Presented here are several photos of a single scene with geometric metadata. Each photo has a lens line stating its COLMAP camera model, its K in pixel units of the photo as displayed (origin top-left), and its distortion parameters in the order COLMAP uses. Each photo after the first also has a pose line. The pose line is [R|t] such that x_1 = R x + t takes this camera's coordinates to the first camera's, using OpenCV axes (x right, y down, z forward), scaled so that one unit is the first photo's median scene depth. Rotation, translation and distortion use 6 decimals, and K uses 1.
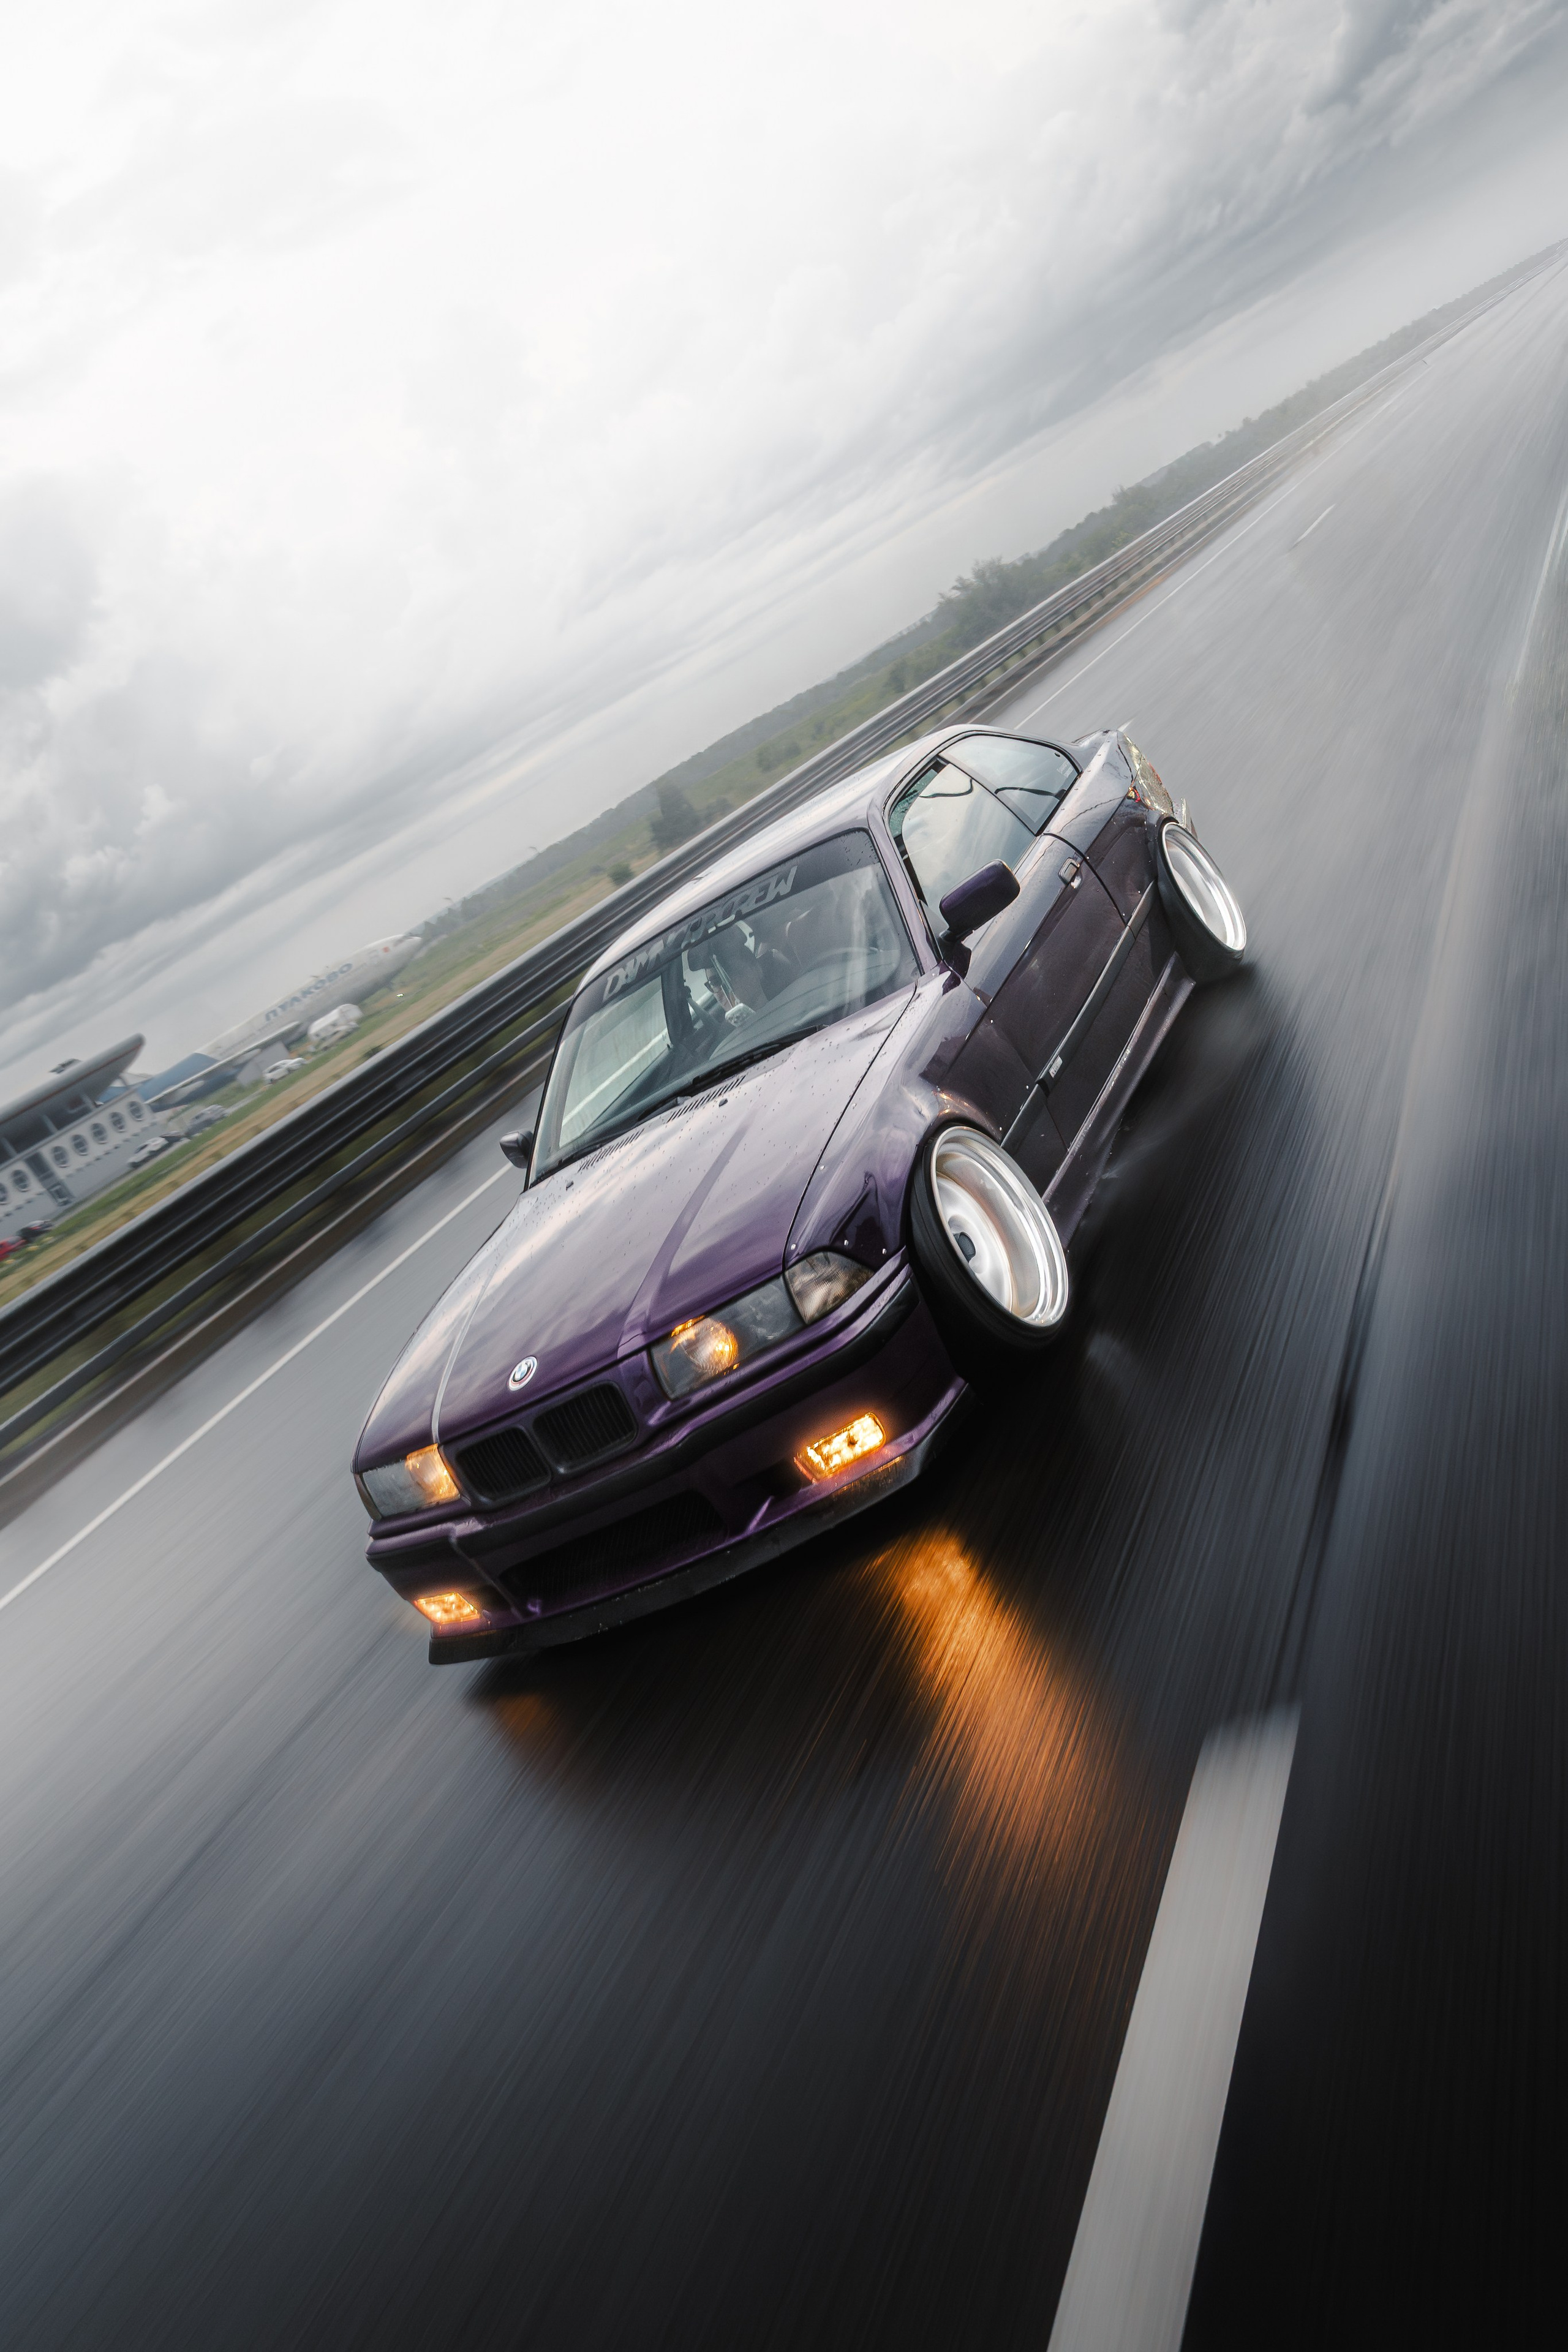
lens RADIAL K [[1882.6, 0, 784.0], [0, 1882.6, 1176.0], [0, 0, 1]] dist [-0.006576, -0.000872]
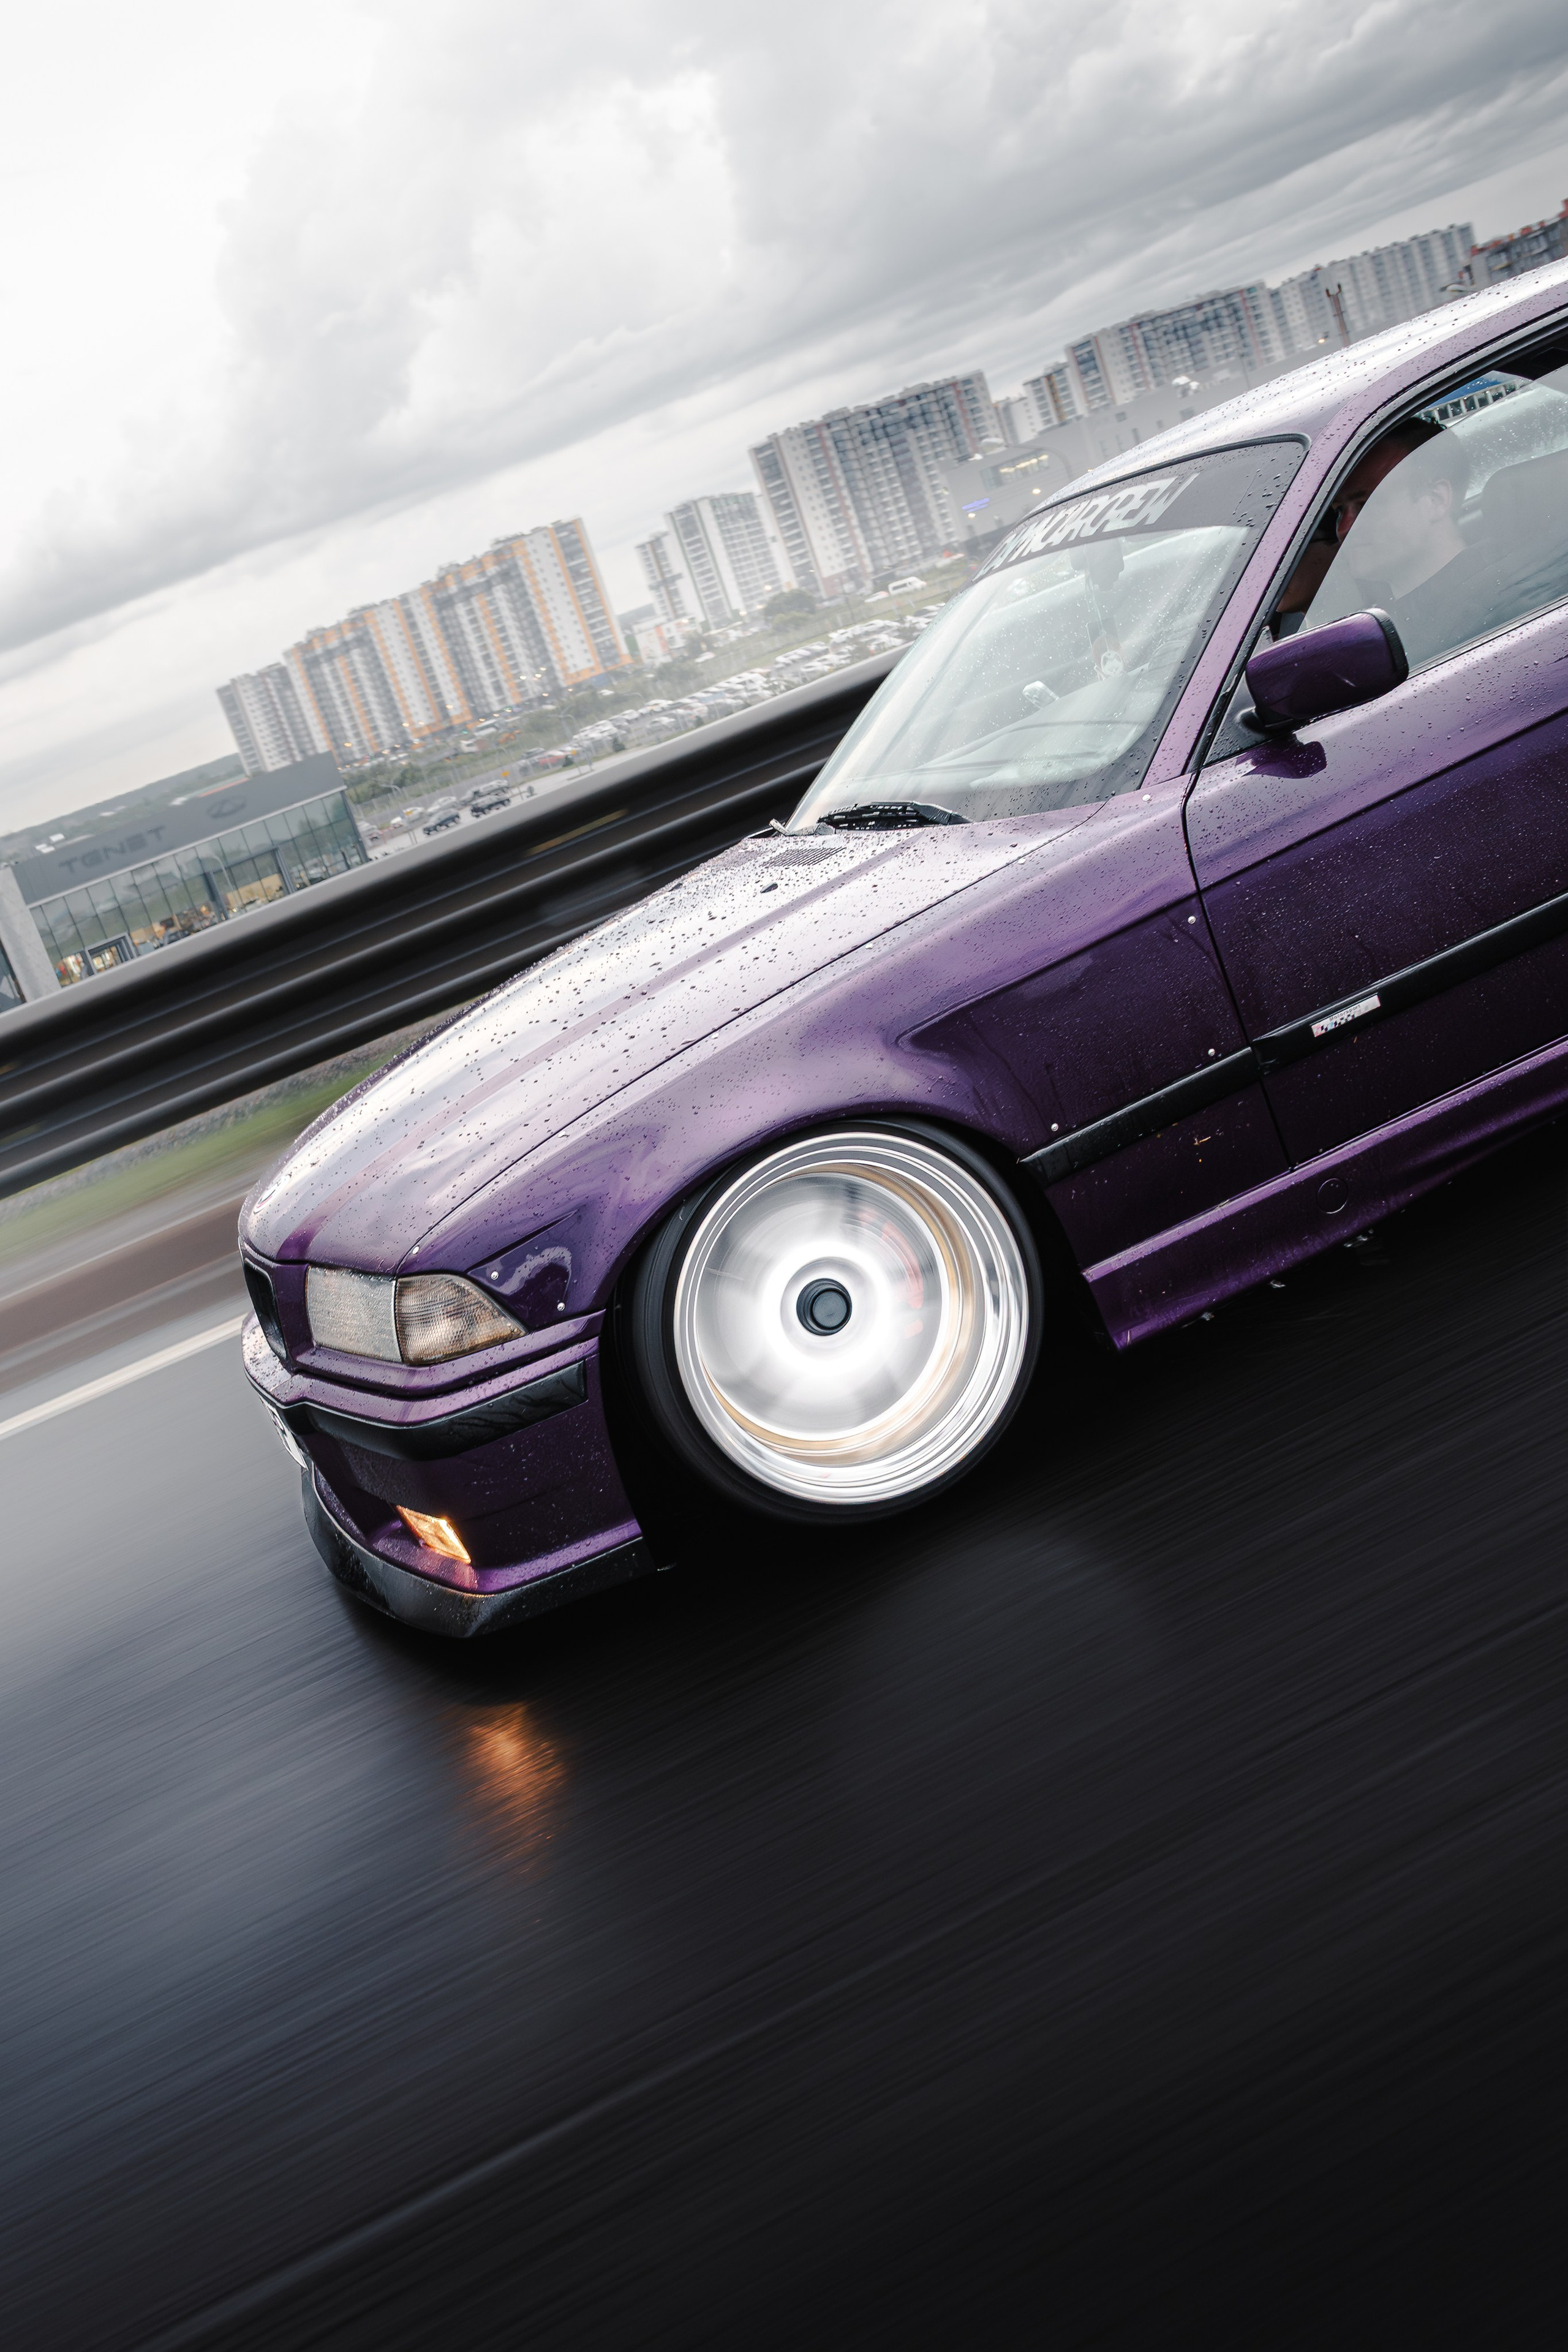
lens RADIAL K [[2184.5, 0, 784.0], [0, 2184.5, 1176.0], [0, 0, 1]] dist [-0.012889, -0.002962]
pose [[0.740467, 0.433852, -0.513305, 0.438453], [-0.195850, 0.869882, 0.452712, -0.323988], [0.642925, -0.234687, 0.729088, 0.497290]]
